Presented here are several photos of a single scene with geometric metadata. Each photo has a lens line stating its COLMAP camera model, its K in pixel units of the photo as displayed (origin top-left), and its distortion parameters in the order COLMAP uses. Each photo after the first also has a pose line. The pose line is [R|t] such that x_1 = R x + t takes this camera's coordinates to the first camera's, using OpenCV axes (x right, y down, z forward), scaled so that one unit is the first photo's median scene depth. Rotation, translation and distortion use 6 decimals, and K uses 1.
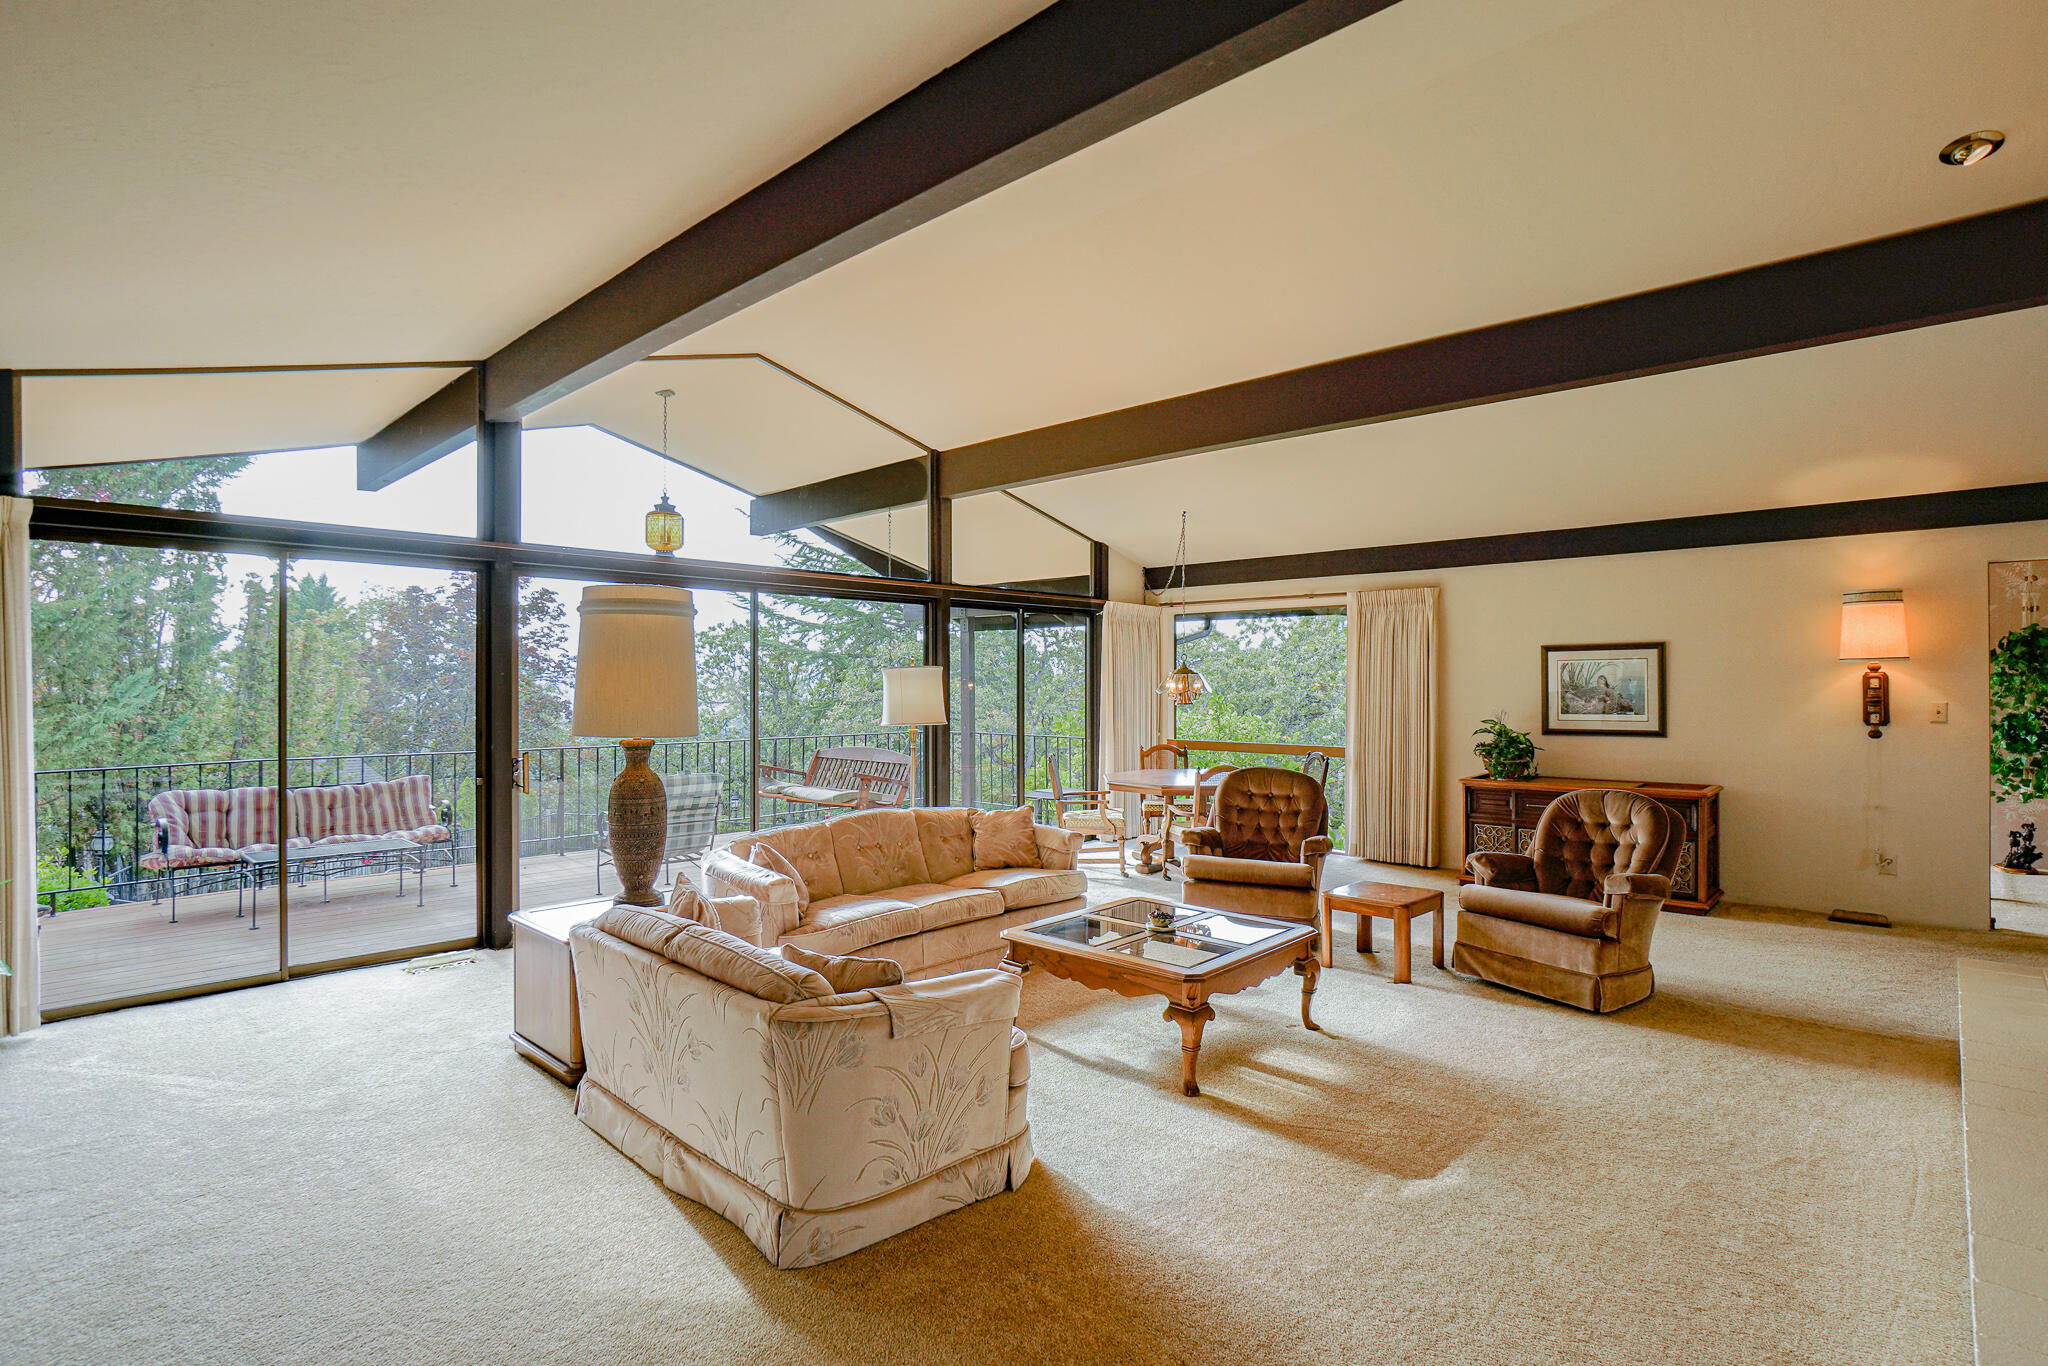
lens RADIAL K [[1019.6, 0, 1023.4], [0, 1019.6, 689.9], [0, 0, 1]] dist [-0.005285, -0.000012]
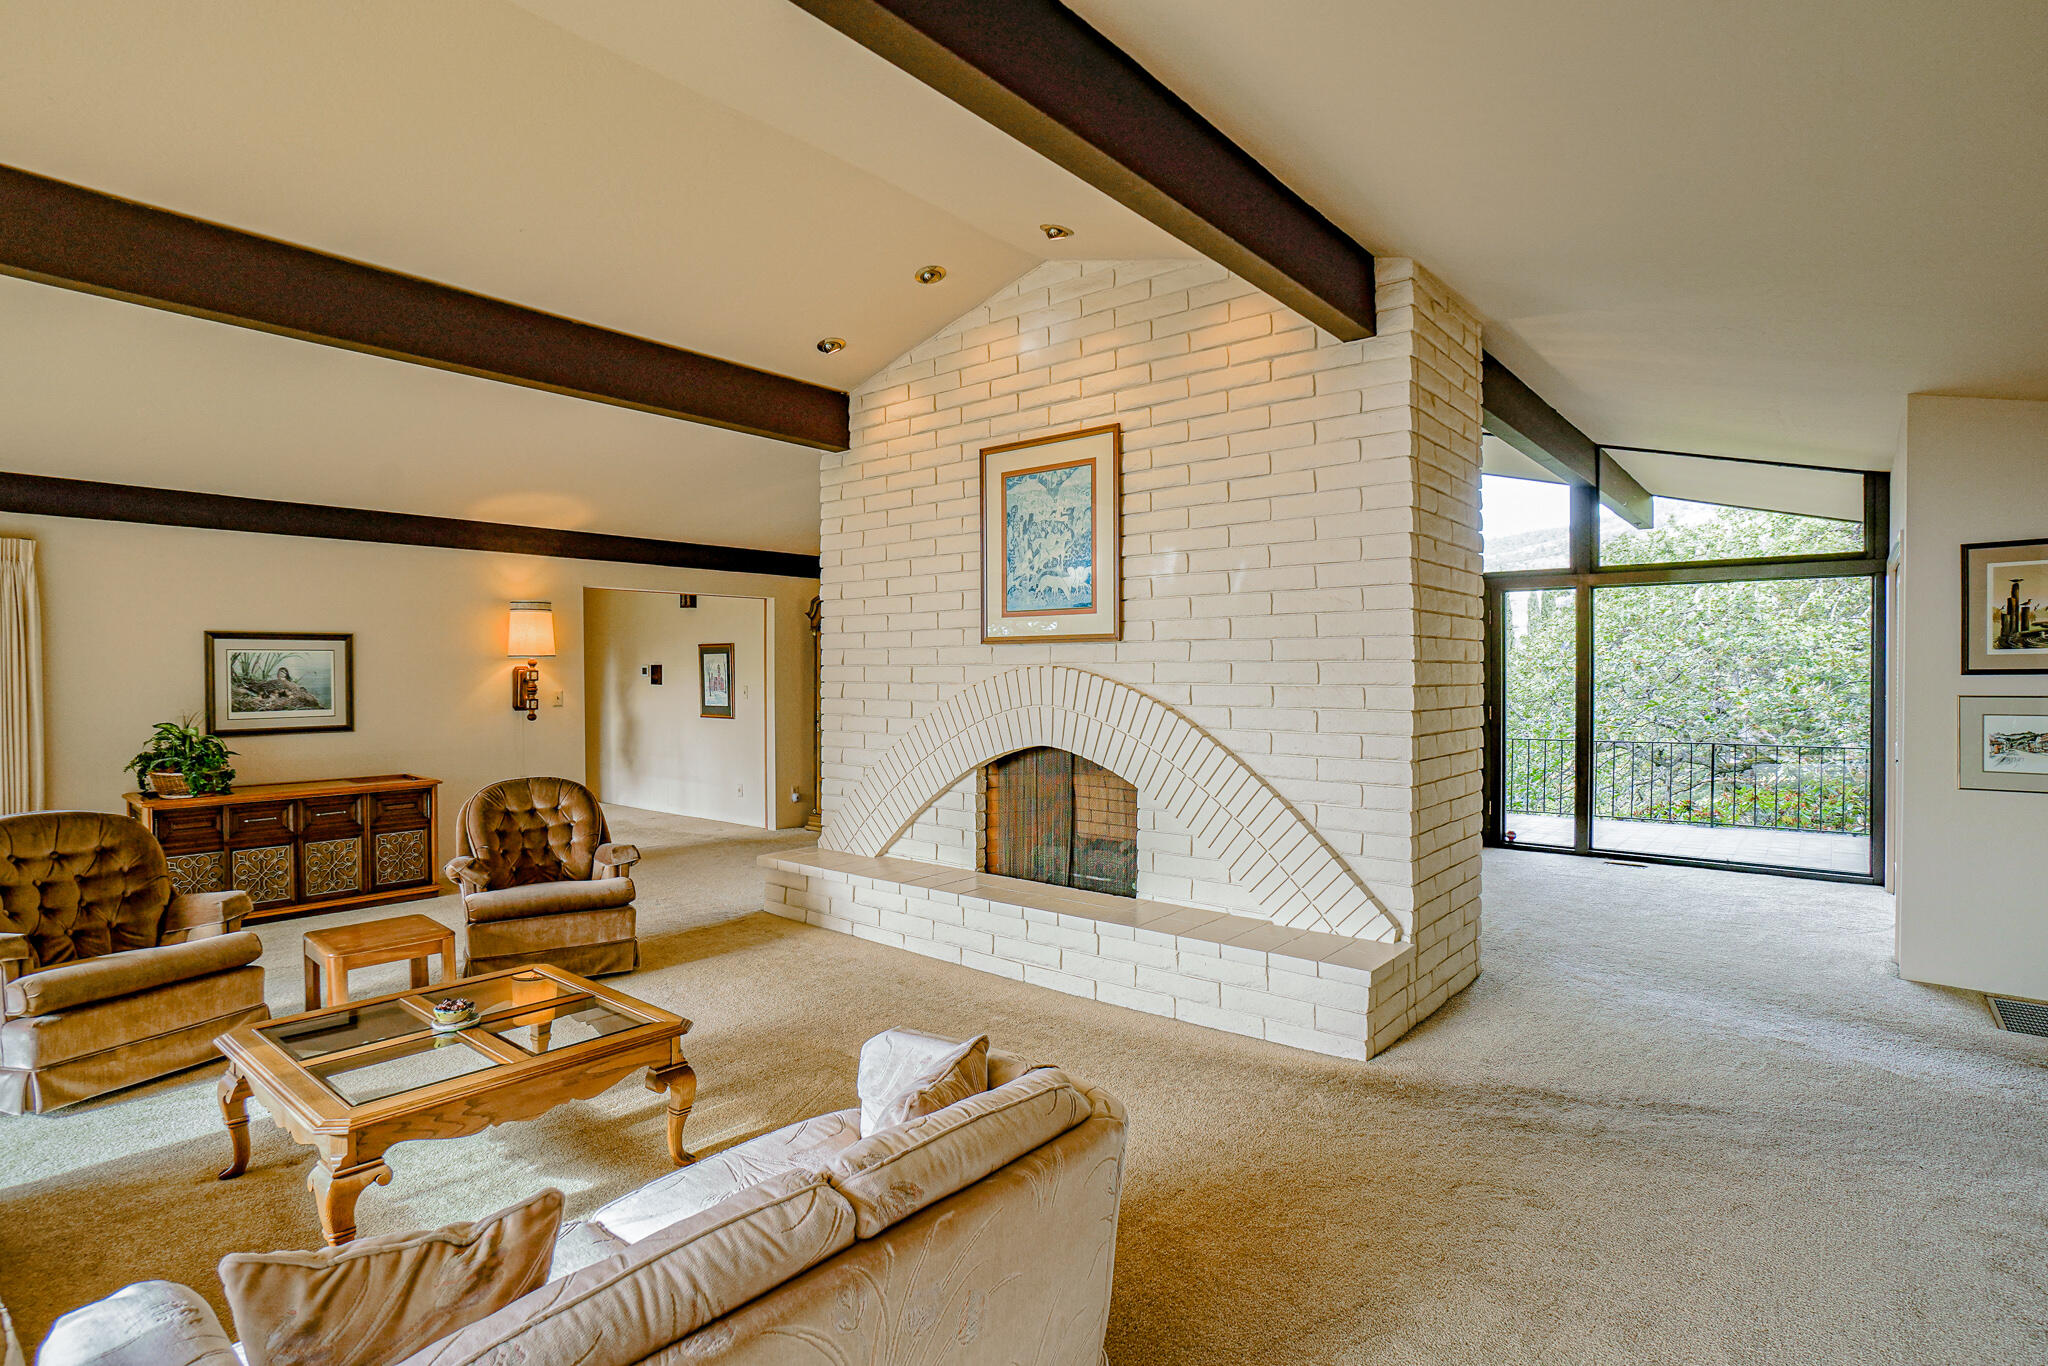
lens RADIAL K [[1019.6, 0, 1016.5], [0, 1019.6, 674.1], [0, 0, 1]] dist [-0.005285, -0.000012]
pose [[-0.047303, 0.003928, 0.998873, -0.409804], [0.010237, 0.999942, -0.003447, 0.001295], [-0.998828, 0.010063, -0.047340, 0.458064]]
